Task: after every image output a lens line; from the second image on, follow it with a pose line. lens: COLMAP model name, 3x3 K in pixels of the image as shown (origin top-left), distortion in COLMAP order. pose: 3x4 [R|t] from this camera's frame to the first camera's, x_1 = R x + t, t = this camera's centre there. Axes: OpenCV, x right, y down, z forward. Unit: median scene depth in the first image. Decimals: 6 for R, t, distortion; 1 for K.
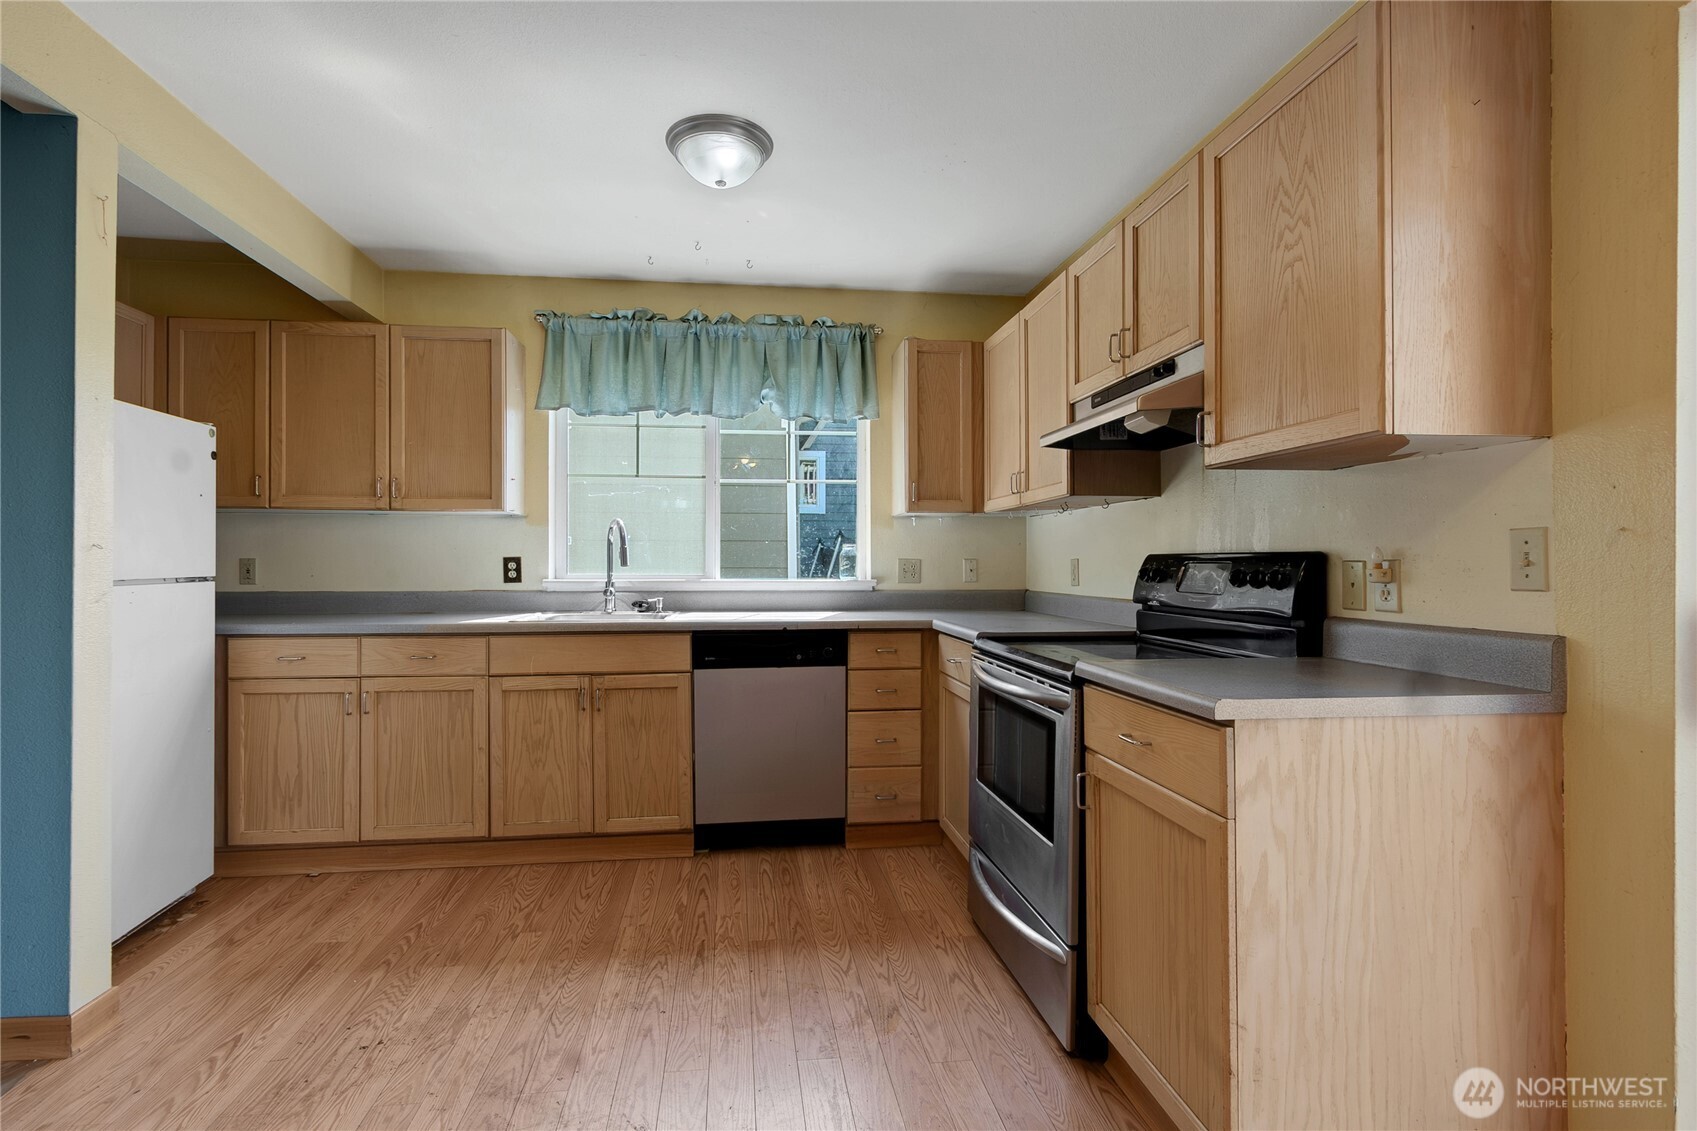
lens RADIAL K [[810.9, 0, 822.1], [0, 810.9, 557.7], [0, 0, 1]] dist [0.001820, 0.000466]
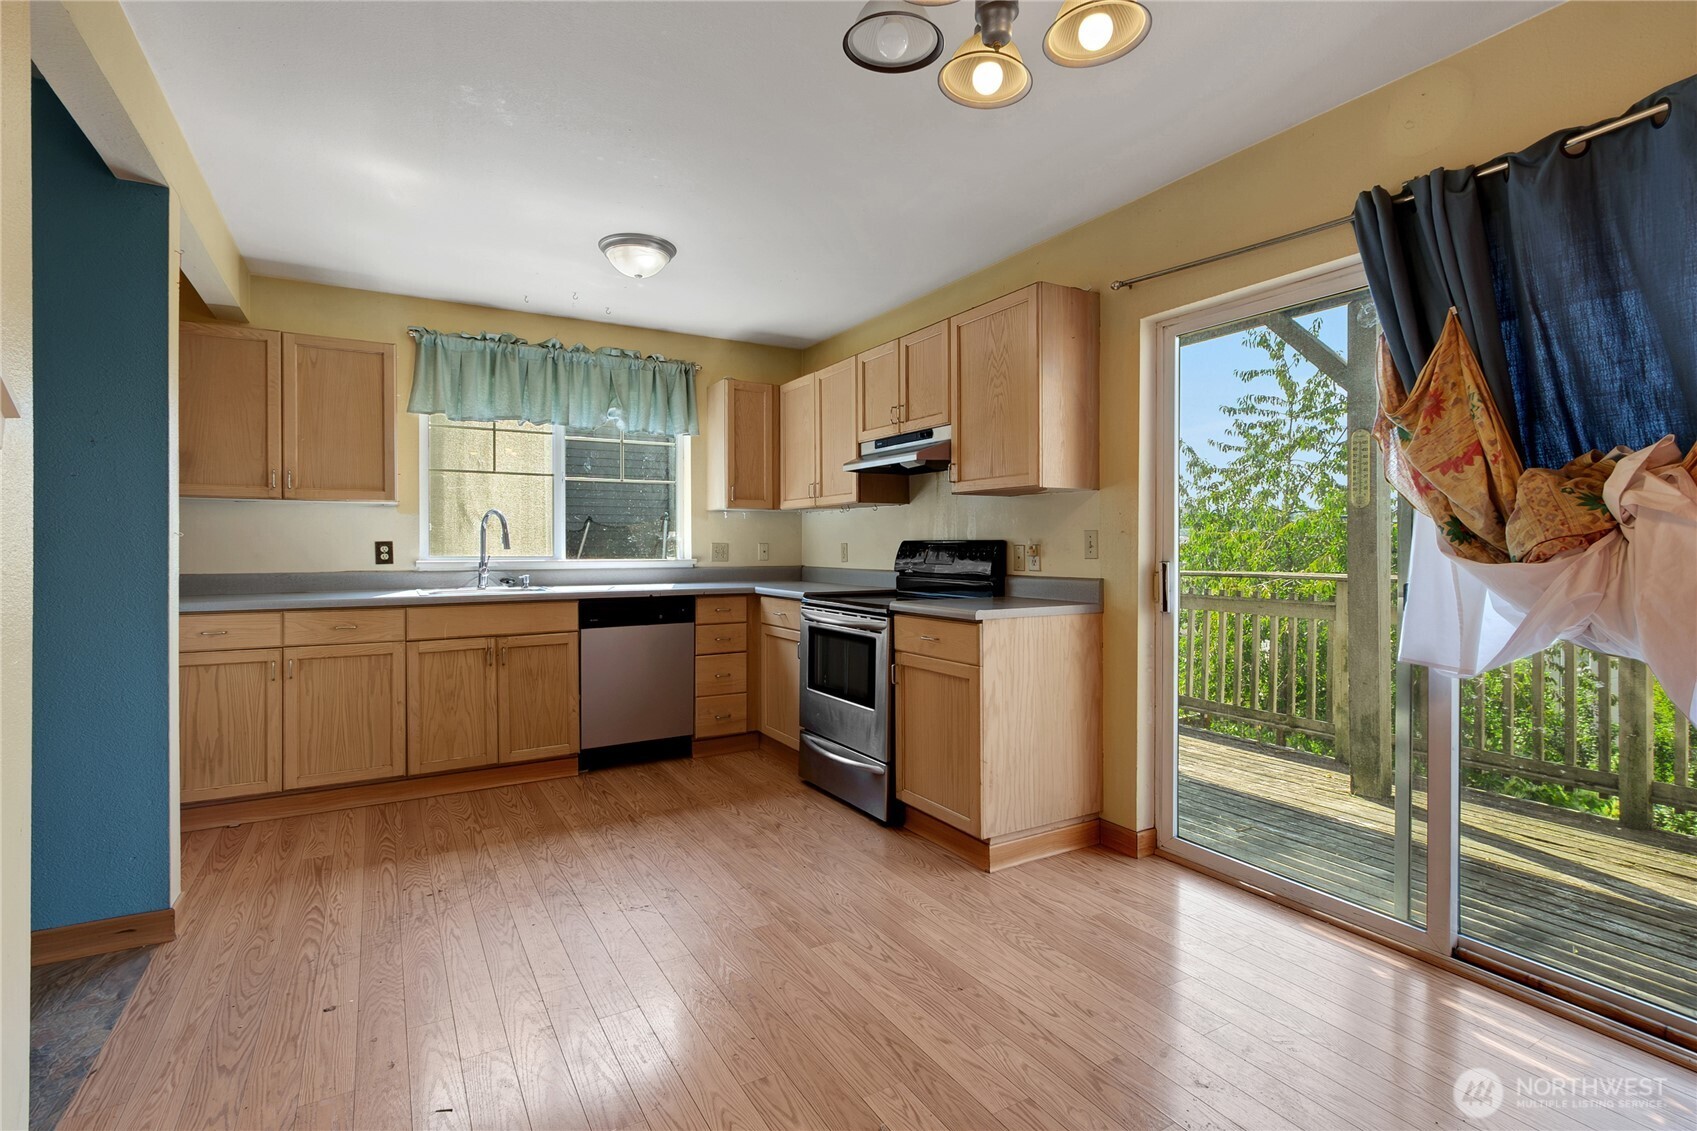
lens RADIAL K [[796.4, 0, 850.6], [0, 796.4, 545.8], [0, 0, 1]] dist [0.000310, -0.000028]
pose [[0.912520, -0.001097, 0.409031, -0.289592], [-0.001614, 0.999979, 0.006282, -0.003334], [-0.409030, -0.006393, 0.912499, -0.335214]]
